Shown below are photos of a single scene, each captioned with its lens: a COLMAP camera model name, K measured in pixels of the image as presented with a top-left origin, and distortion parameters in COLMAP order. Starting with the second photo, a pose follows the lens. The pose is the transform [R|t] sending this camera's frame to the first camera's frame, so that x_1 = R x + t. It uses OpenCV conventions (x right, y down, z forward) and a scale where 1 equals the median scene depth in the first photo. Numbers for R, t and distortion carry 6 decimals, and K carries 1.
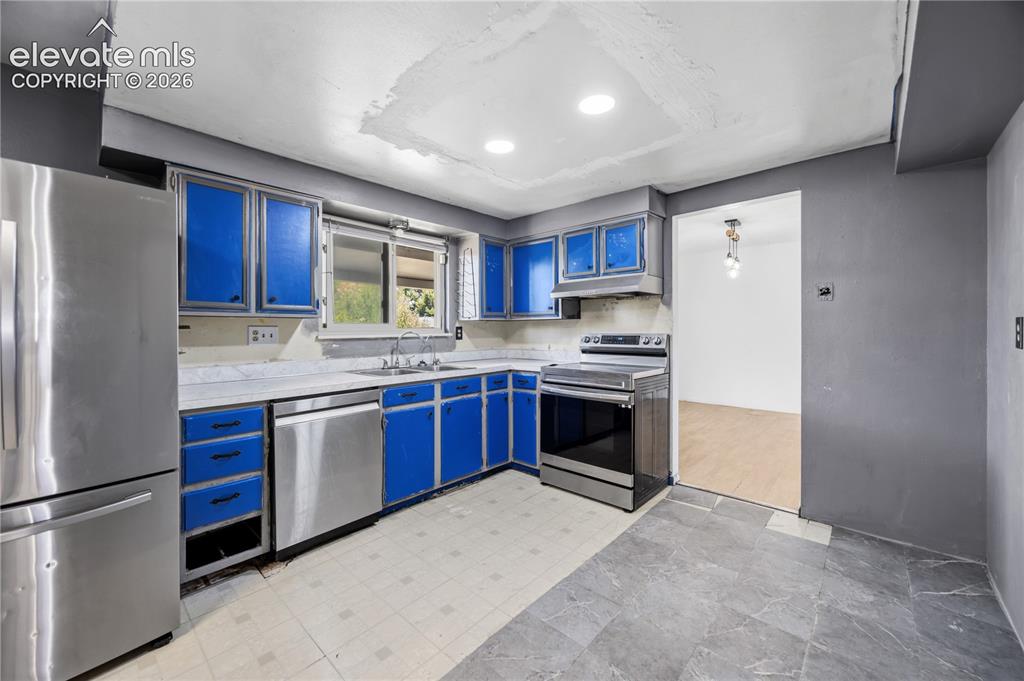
lens RADIAL K [[394.5, 0, 510.6], [0, 394.5, 331.5], [0, 0, 1]] dist [-0.002155, -0.000085]
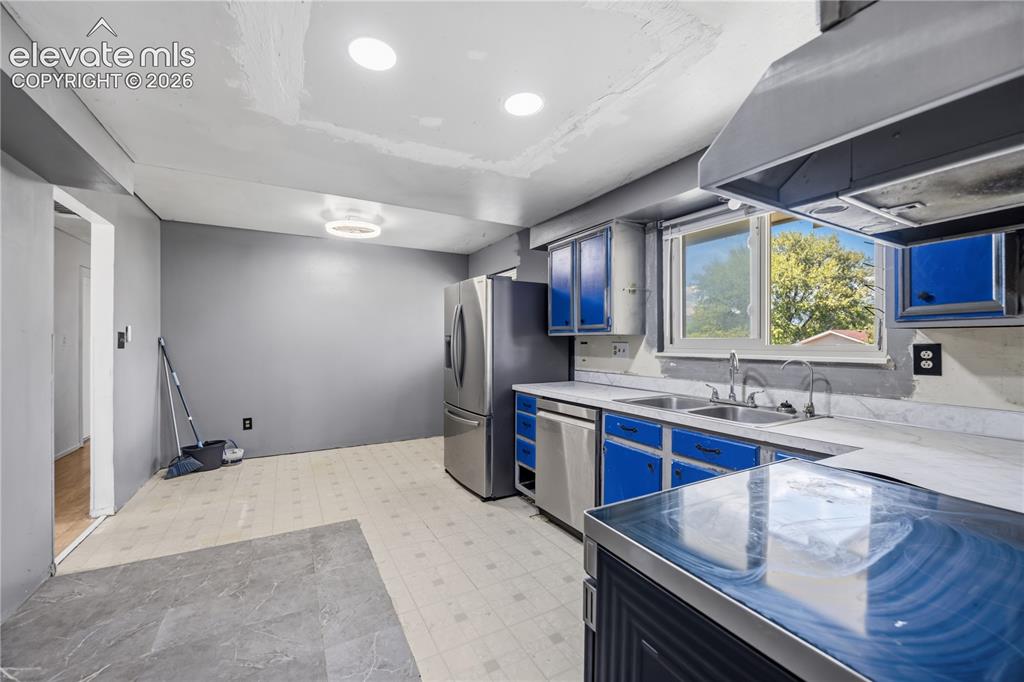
lens RADIAL K [[413.4, 0, 507.4], [0, 413.4, 342.4], [0, 0, 1]] dist [0.015239, 0.000054]
pose [[-0.332188, 0.007253, -0.943185, 0.502101], [-0.005232, 0.999941, 0.009532, -0.017900], [0.943199, 0.008101, -0.332131, 0.849066]]
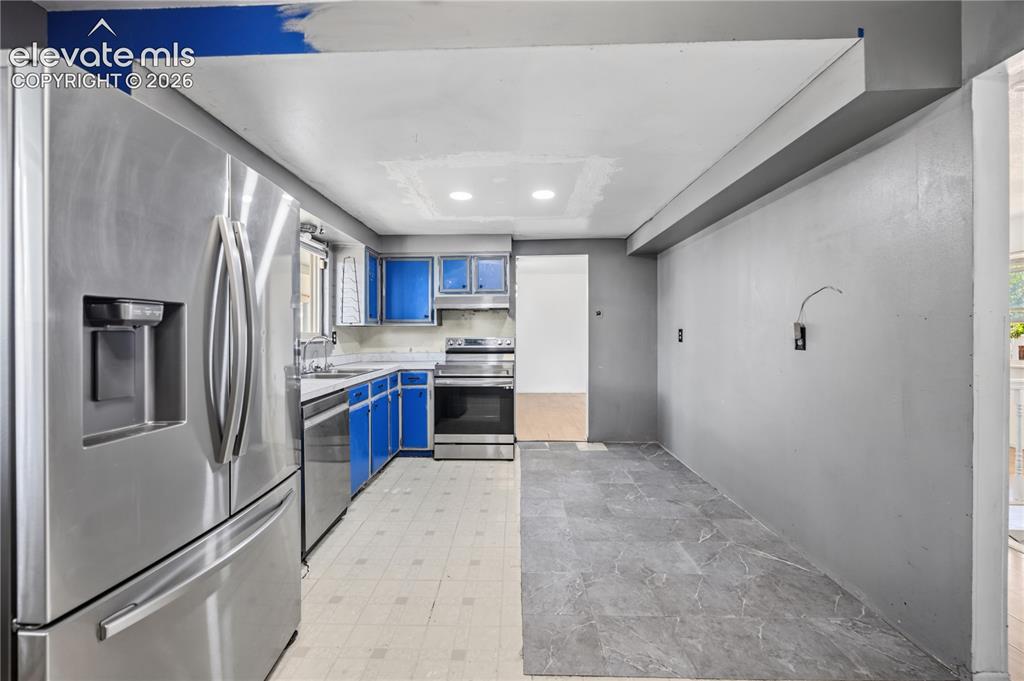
lens RADIAL K [[391.1, 0, 506.8], [0, 391.1, 336.6], [0, 0, 1]] dist [-0.001253, 0.000028]
pose [[0.760771, -0.003329, 0.649012, -0.522764], [0.003317, 0.999994, 0.001240, 0.001039], [-0.649012, 0.001209, 0.760777, -0.066555]]
